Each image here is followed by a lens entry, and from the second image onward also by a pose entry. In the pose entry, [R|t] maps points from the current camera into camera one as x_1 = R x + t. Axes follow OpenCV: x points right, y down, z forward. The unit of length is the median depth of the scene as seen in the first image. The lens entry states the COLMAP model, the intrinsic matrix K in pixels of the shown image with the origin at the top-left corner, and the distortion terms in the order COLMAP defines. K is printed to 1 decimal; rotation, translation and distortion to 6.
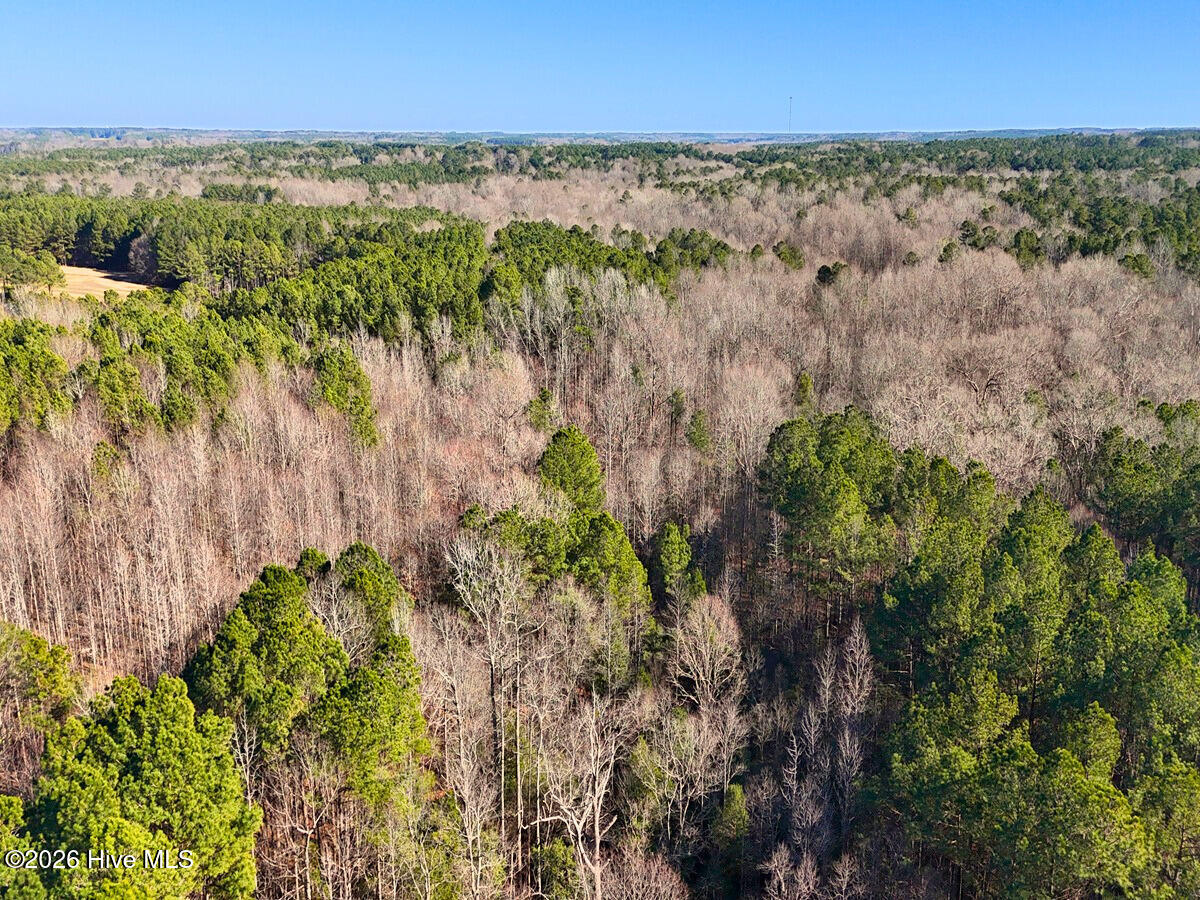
lens RADIAL K [[849.8, 0, 600.0], [0, 849.8, 450.0], [0, 0, 1]] dist [0.099356, -0.097387]
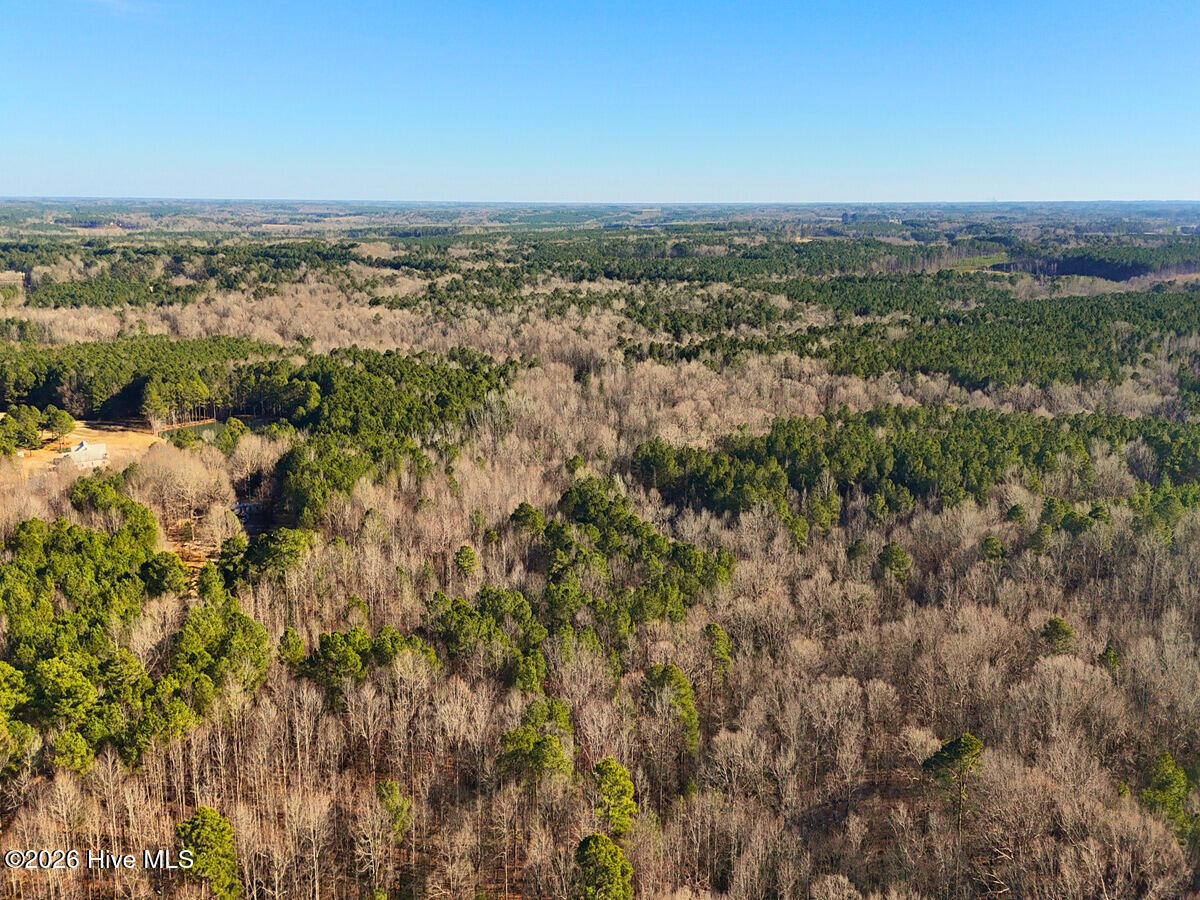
lens RADIAL K [[849.8, 0, 600.0], [0, 849.8, 450.0], [0, 0, 1]] dist [0.099356, -0.097387]
pose [[0.895204, -0.121853, 0.428675, -0.358092], [0.151857, 0.987734, -0.036355, 0.022608], [-0.418986, 0.097642, 0.902727, -0.495368]]
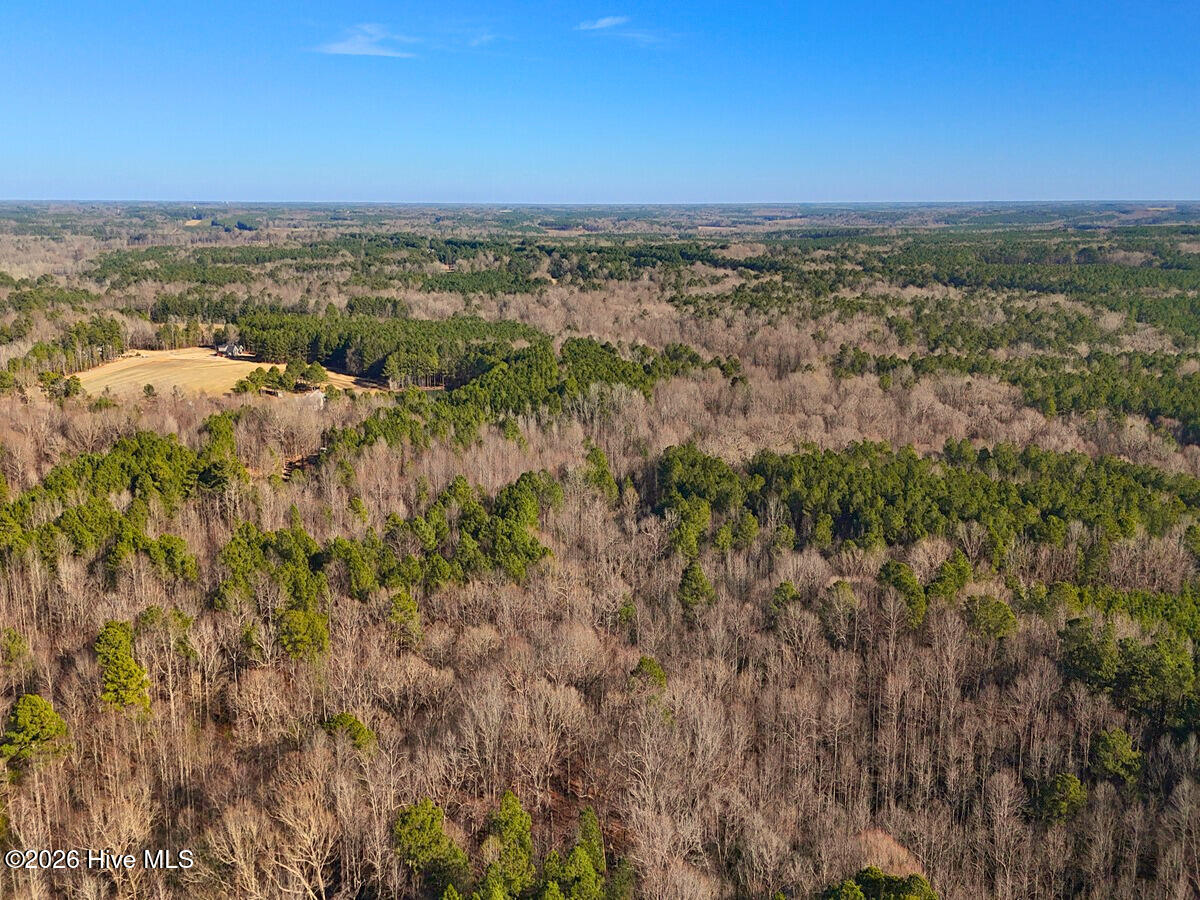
lens RADIAL K [[849.8, 0, 600.0], [0, 849.8, 450.0], [0, 0, 1]] dist [0.099356, -0.097387]
pose [[0.998787, 0.014862, -0.046949, 0.034703], [-0.018234, 0.997220, -0.072247, 0.060071], [0.045744, 0.073016, 0.996281, -0.593984]]
